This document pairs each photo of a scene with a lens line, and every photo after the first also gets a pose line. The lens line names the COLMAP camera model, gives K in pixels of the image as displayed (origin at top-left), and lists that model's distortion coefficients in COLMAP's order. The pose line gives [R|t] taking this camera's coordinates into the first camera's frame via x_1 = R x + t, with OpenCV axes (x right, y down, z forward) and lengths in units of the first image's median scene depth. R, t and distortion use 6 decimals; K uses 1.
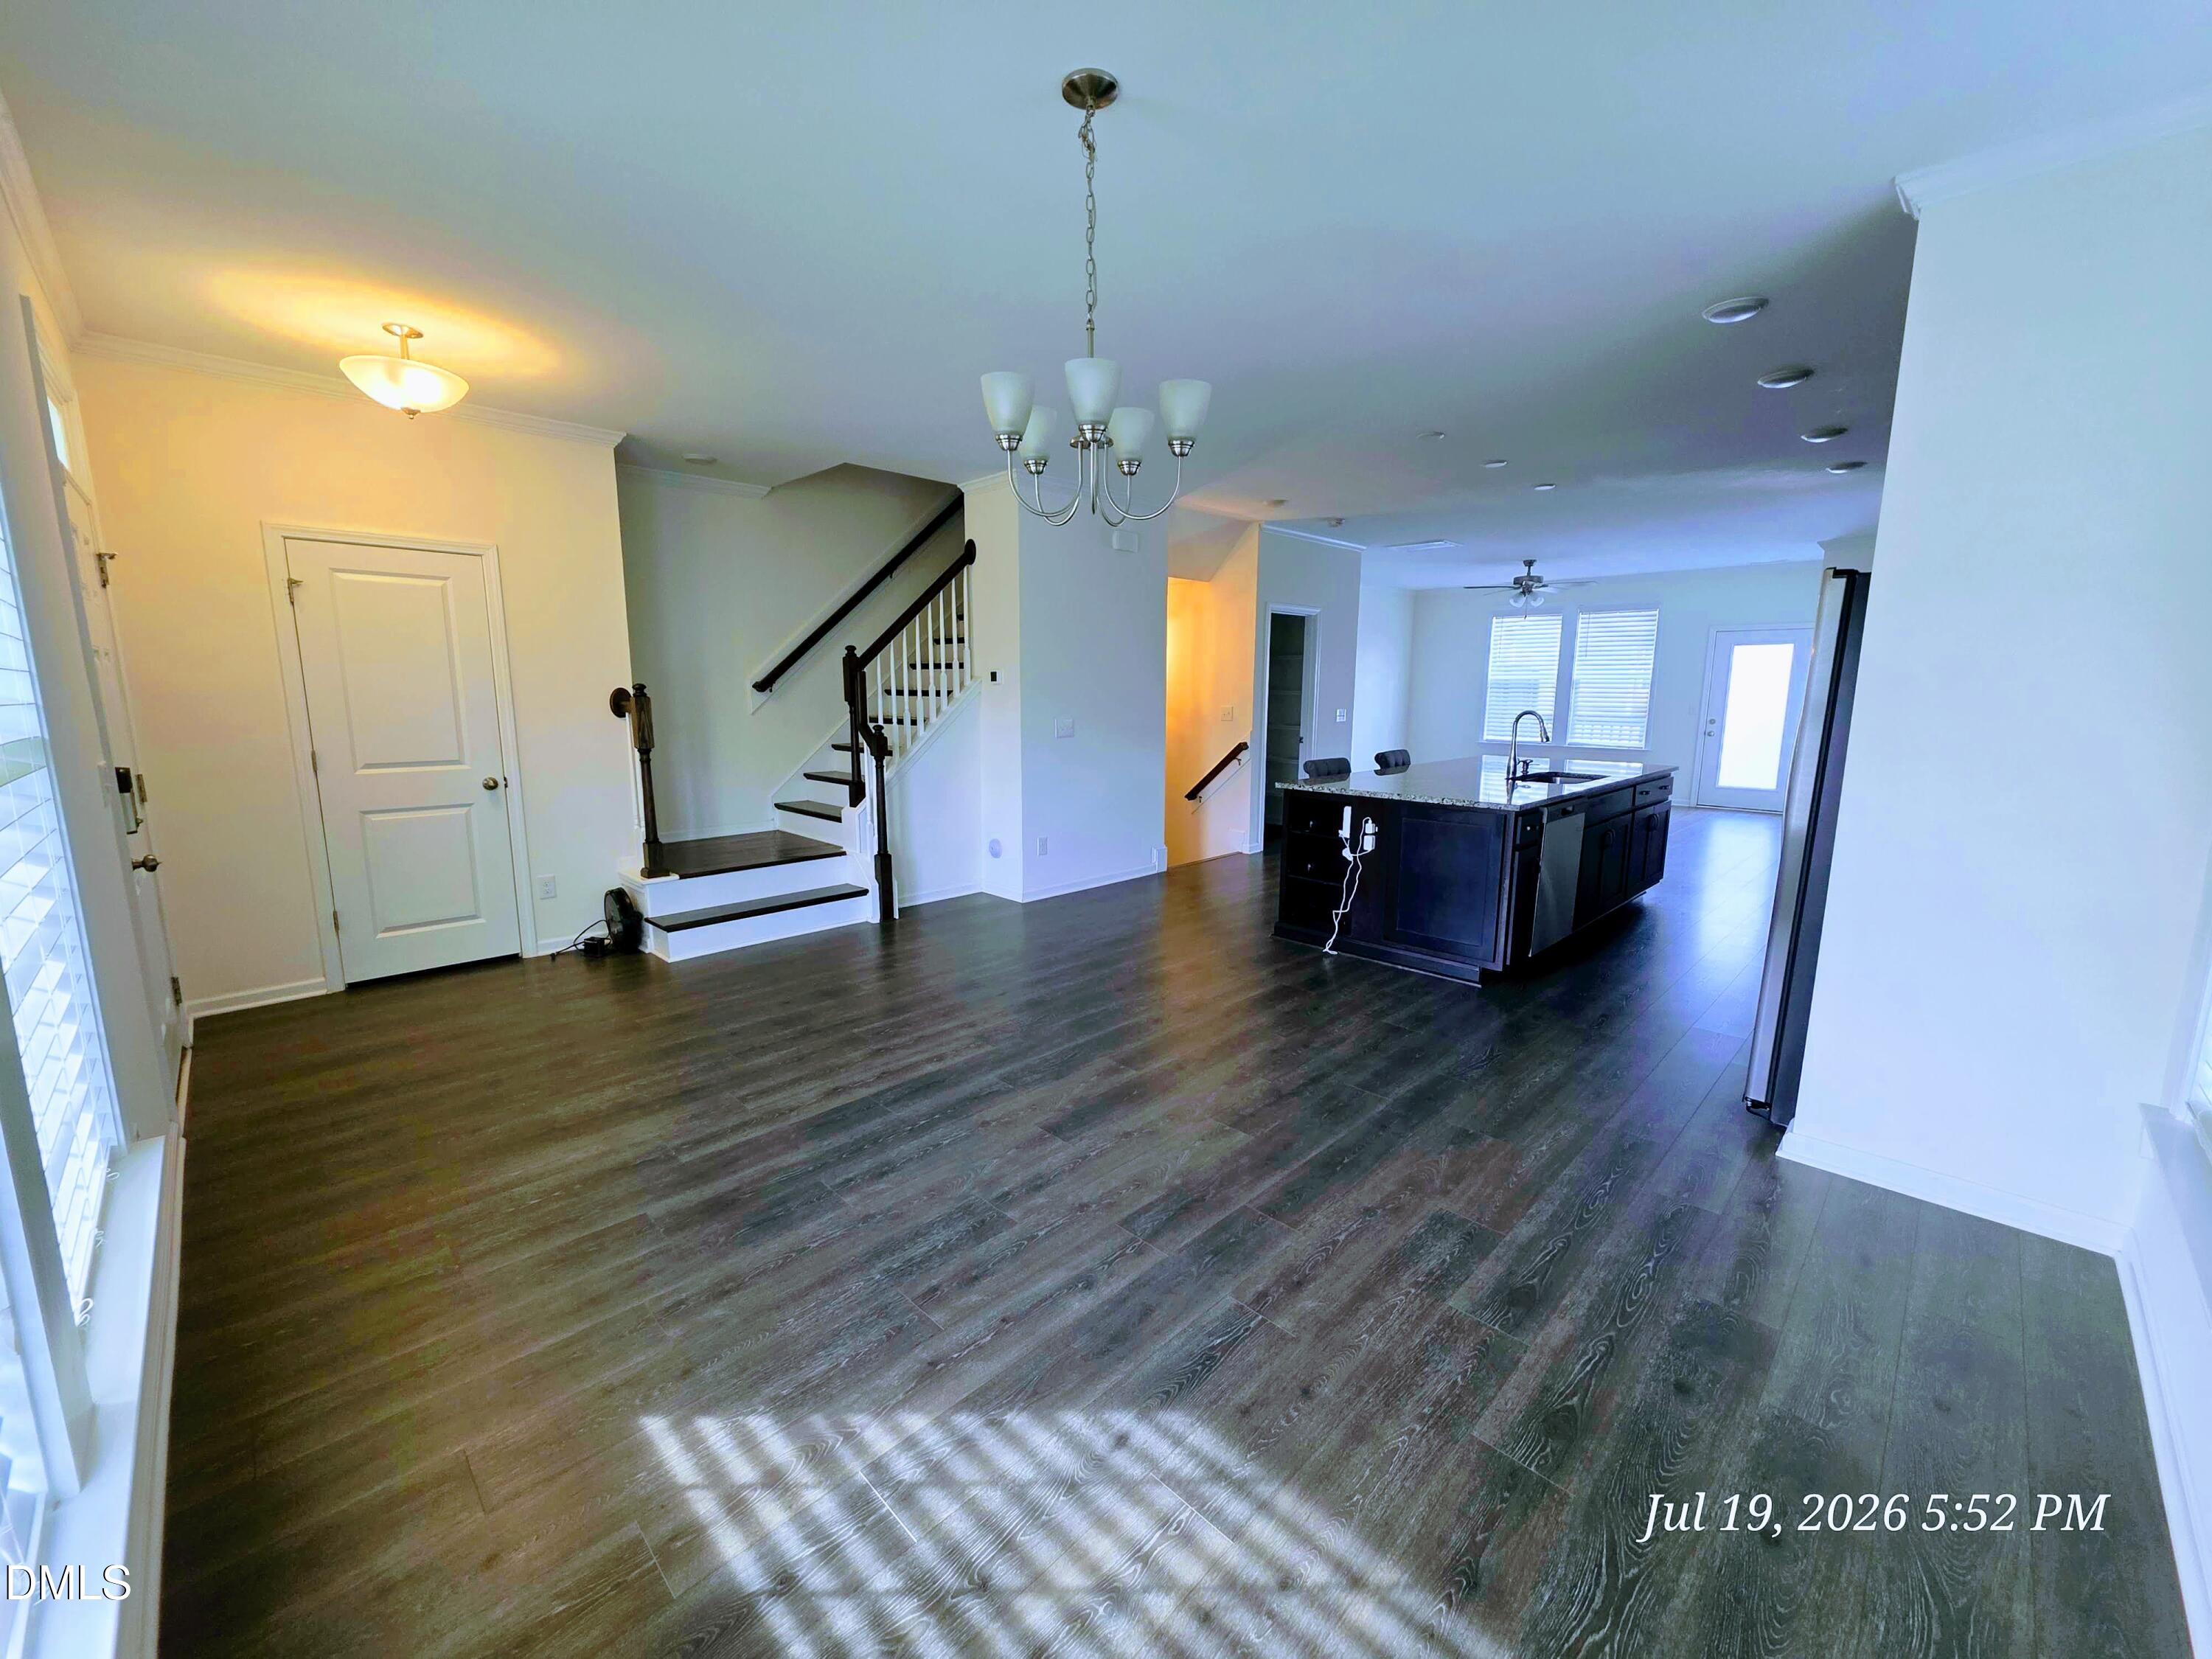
lens RADIAL K [[892.6, 0, 1095.1], [0, 892.6, 848.3], [0, 0, 1]] dist [0.003823, 0.001258]
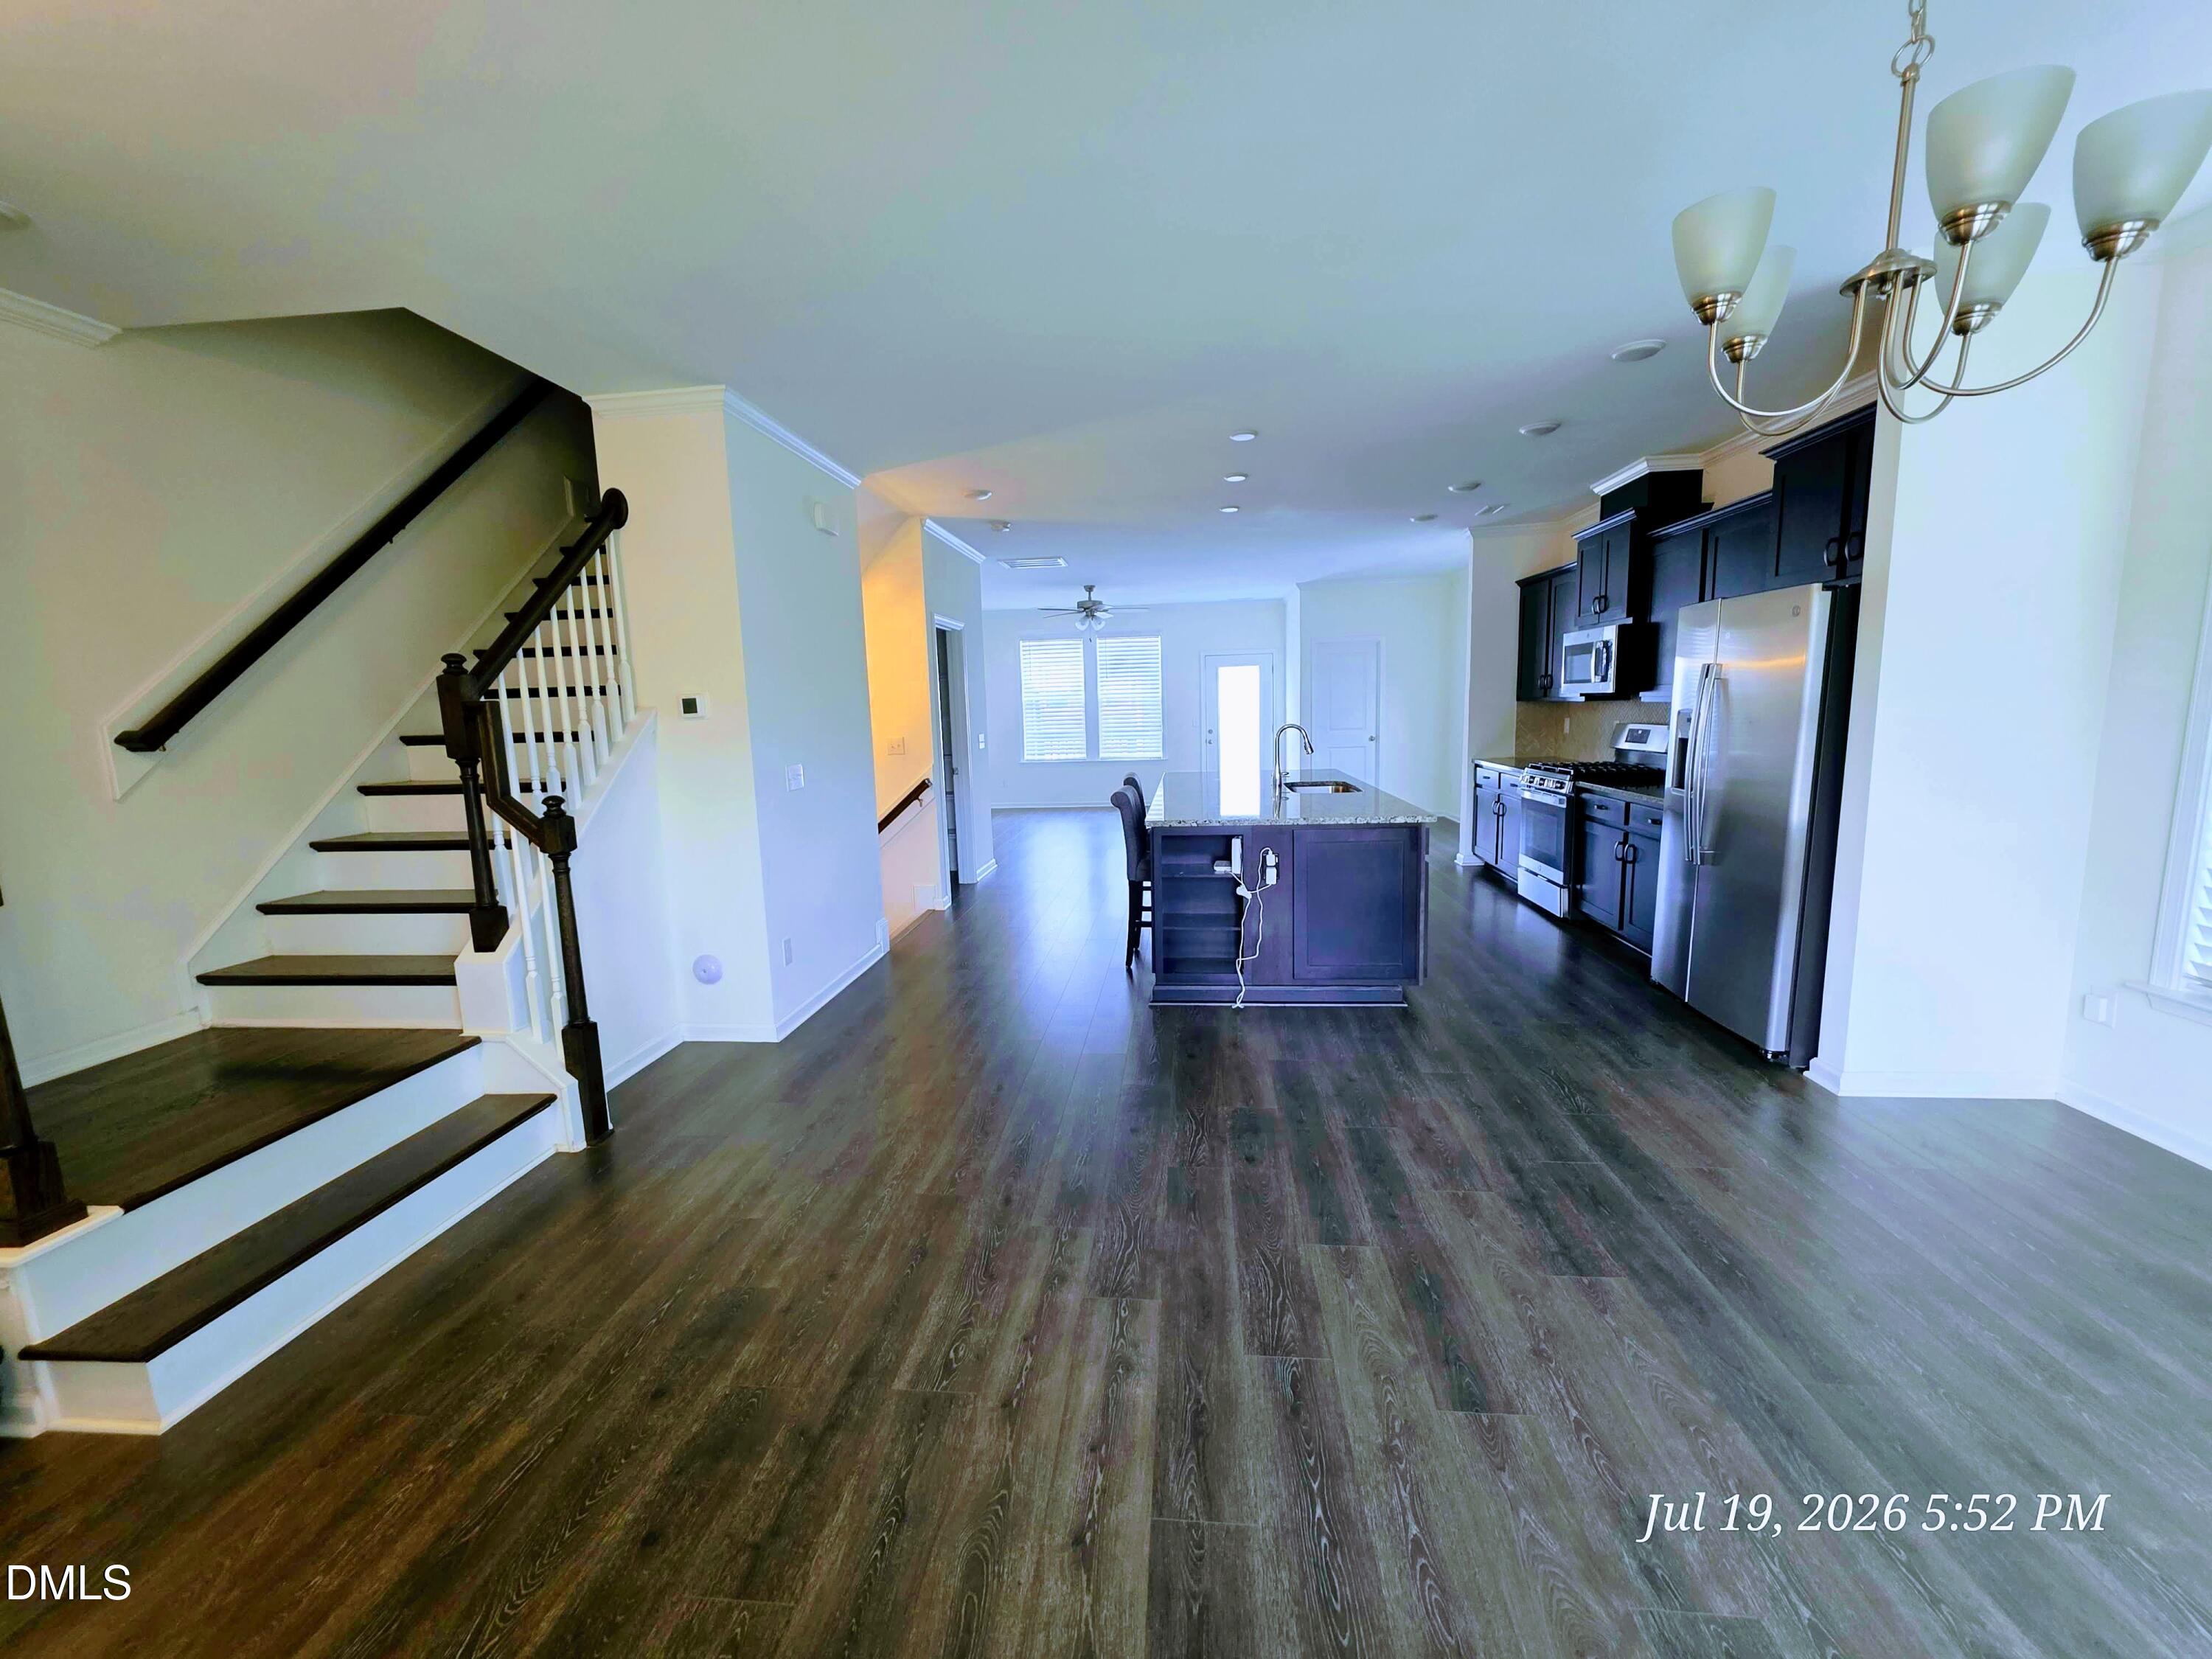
lens RADIAL K [[892.6, 0, 1117.6], [0, 892.6, 844.2], [0, 0, 1]] dist [0.003823, 0.001258]
pose [[0.768998, -0.125039, 0.626903, -0.323070], [0.147981, 0.988865, 0.015712, -0.065461], [-0.621887, 0.080687, 0.778939, 0.353323]]
